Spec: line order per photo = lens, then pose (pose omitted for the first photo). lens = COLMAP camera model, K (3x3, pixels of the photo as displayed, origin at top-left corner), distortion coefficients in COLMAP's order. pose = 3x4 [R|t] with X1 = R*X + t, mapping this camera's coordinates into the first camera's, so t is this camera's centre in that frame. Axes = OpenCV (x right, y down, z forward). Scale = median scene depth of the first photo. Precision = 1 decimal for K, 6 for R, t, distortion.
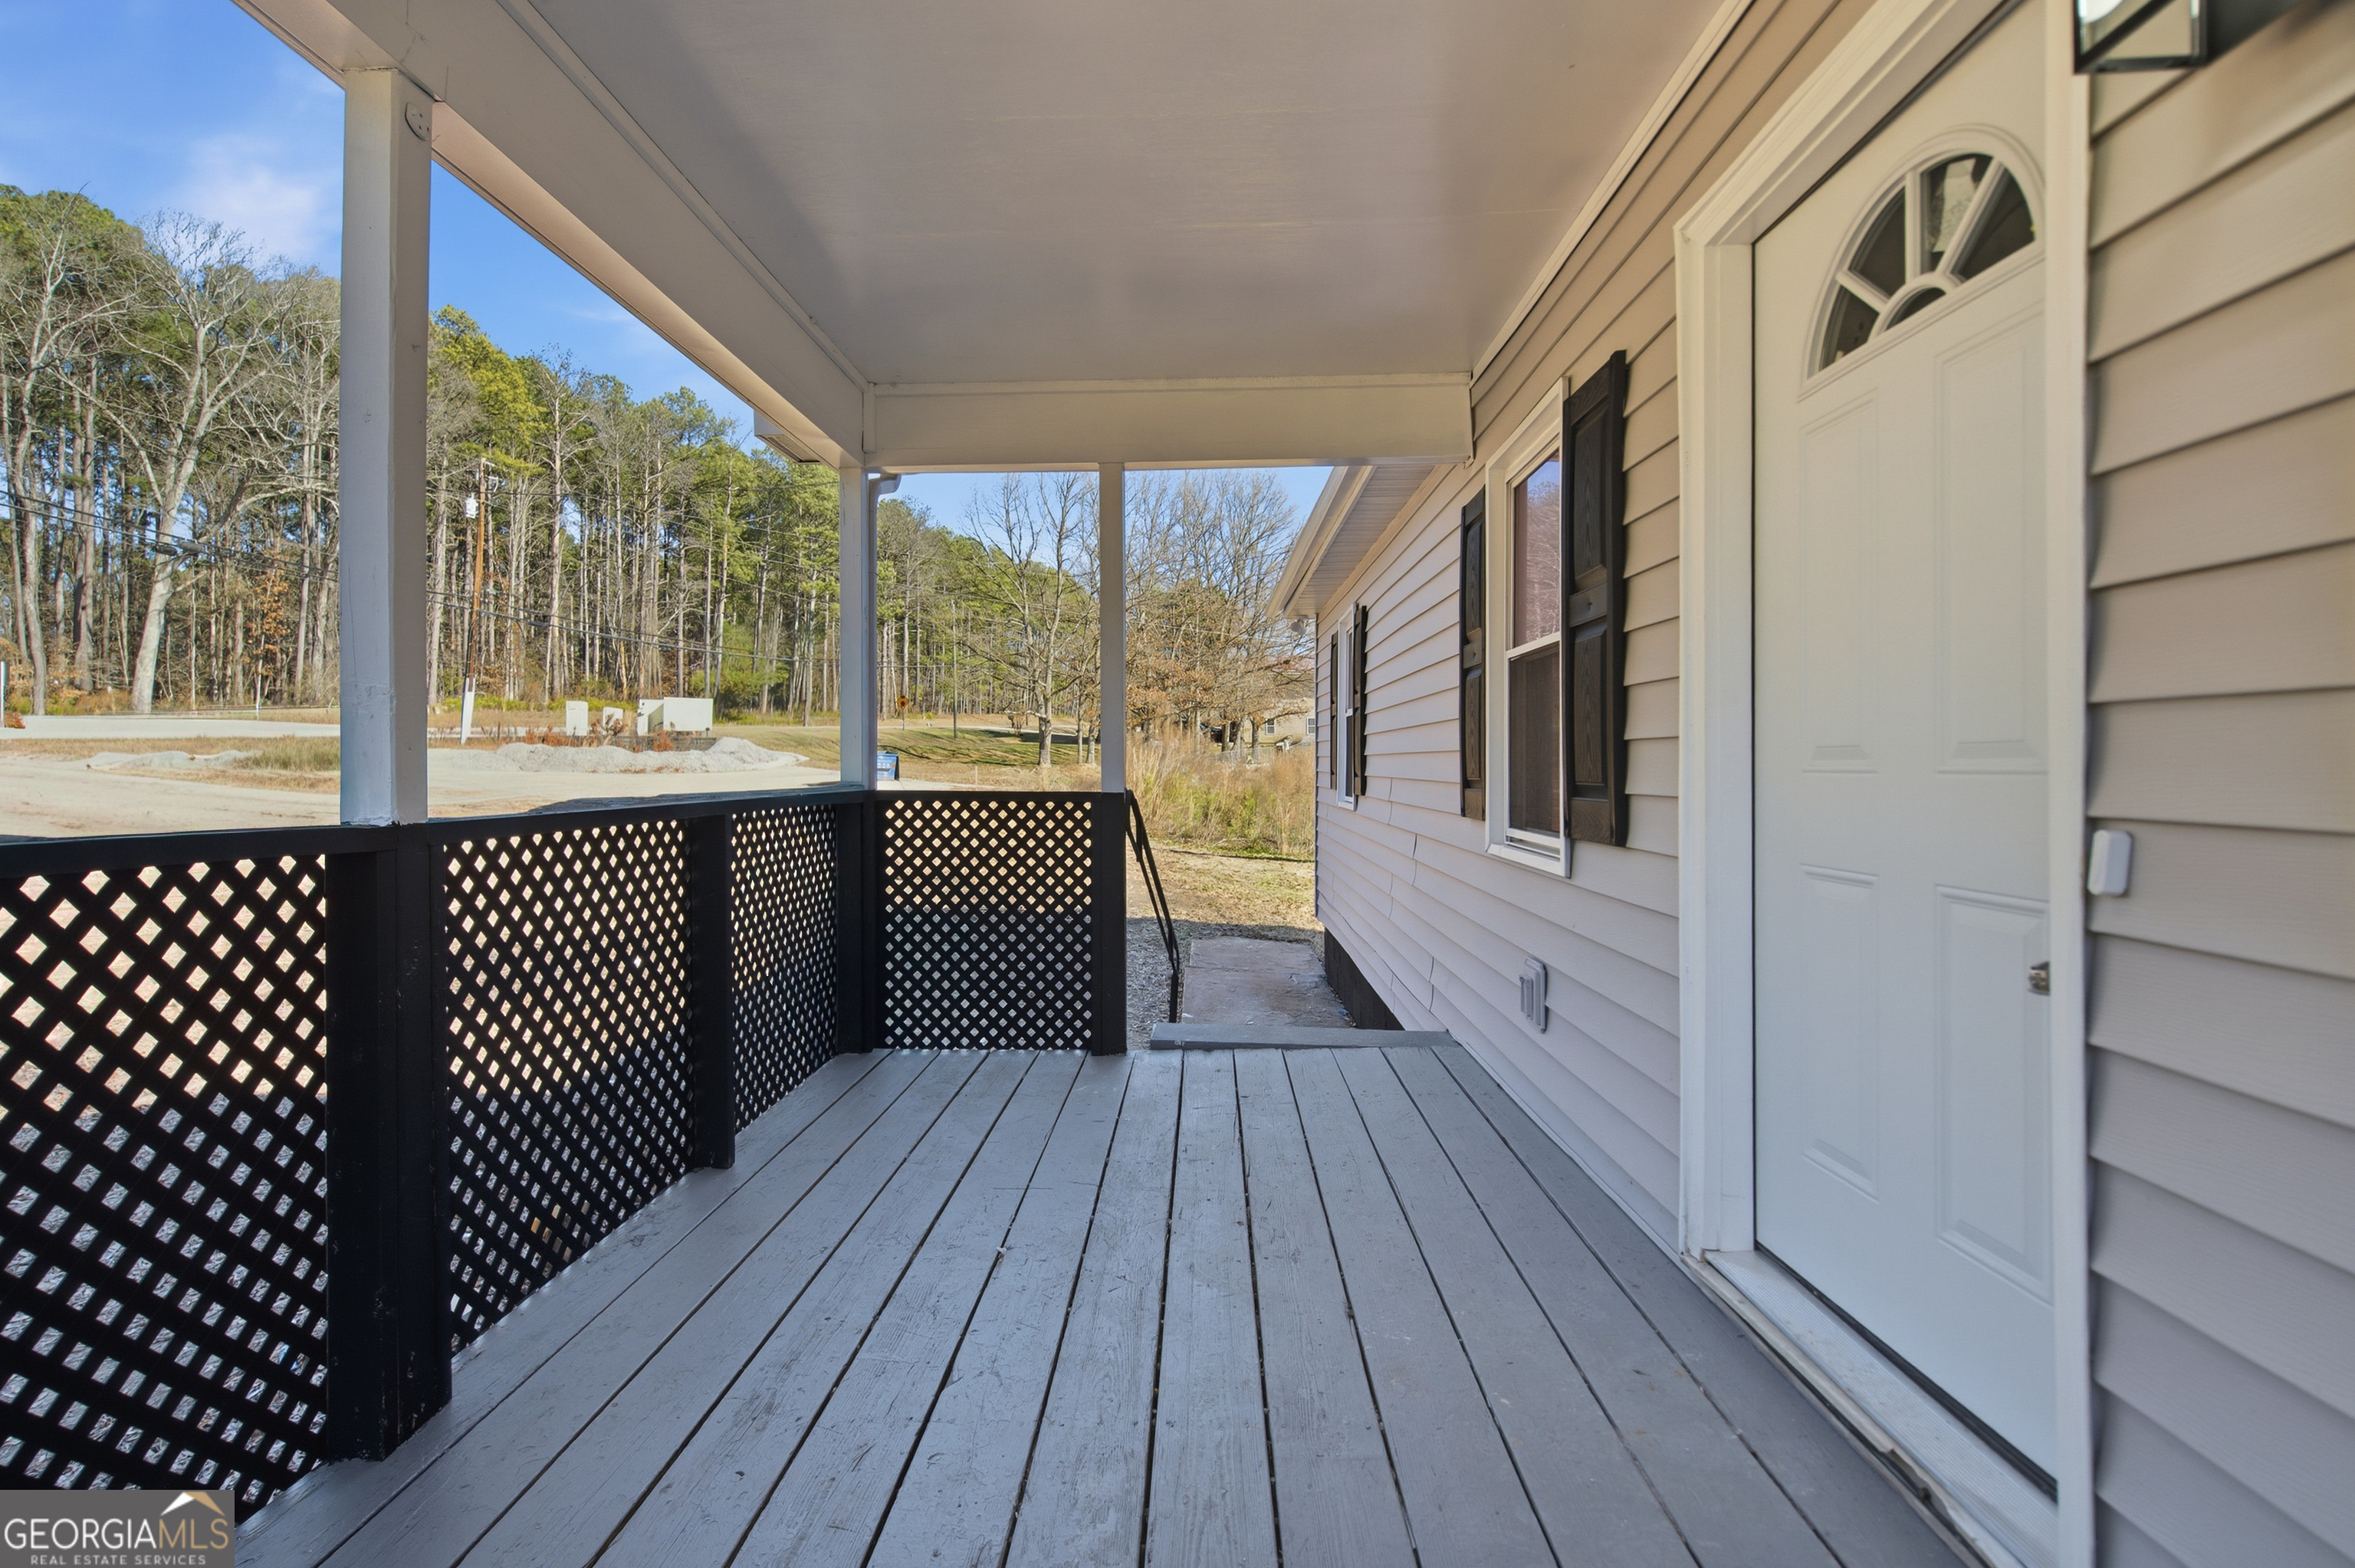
lens RADIAL K [[1125.8, 0, 1137.9], [0, 1125.8, 775.0], [0, 0, 1]] dist [0.000891, -0.000781]
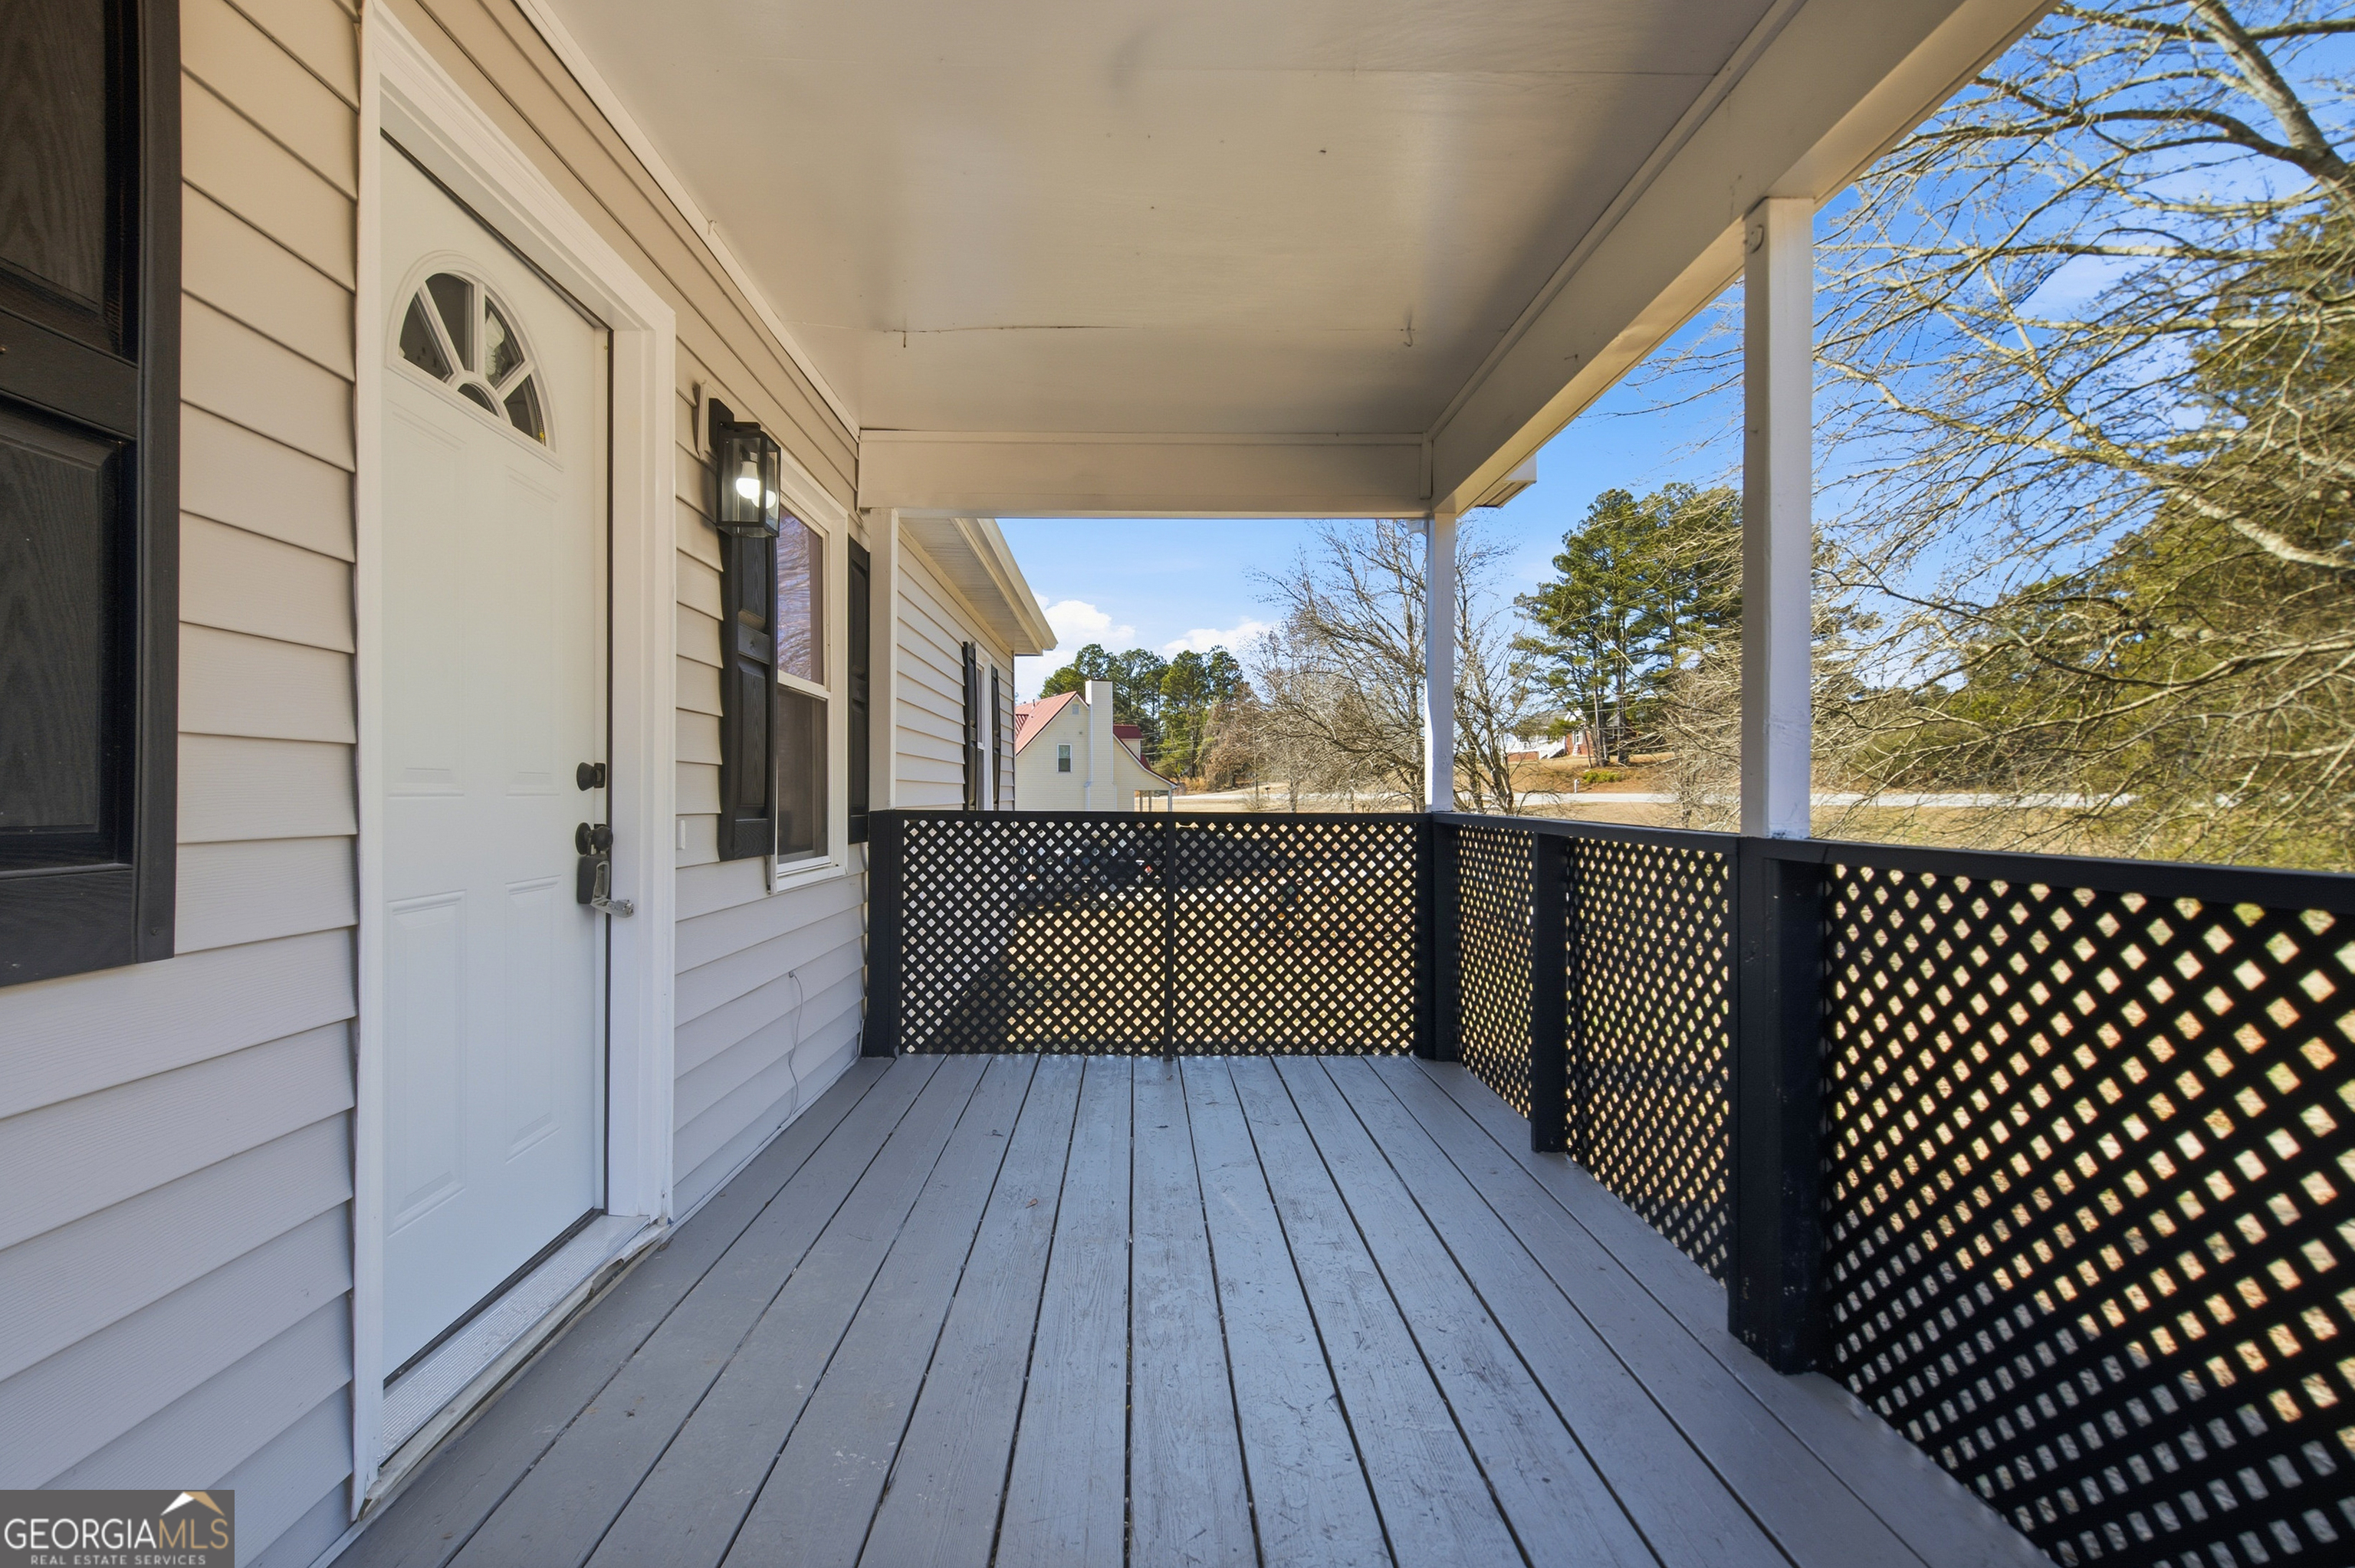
lens RADIAL K [[1125.8, 0, 1137.9], [0, 1125.8, 775.0], [0, 0, 1]] dist [0.000891, -0.000781]
pose [[-0.998091, 0.001673, -0.061734, 0.070974], [0.002217, 0.999959, -0.008738, -0.010376], [0.061717, -0.008858, -0.998054, 2.078732]]
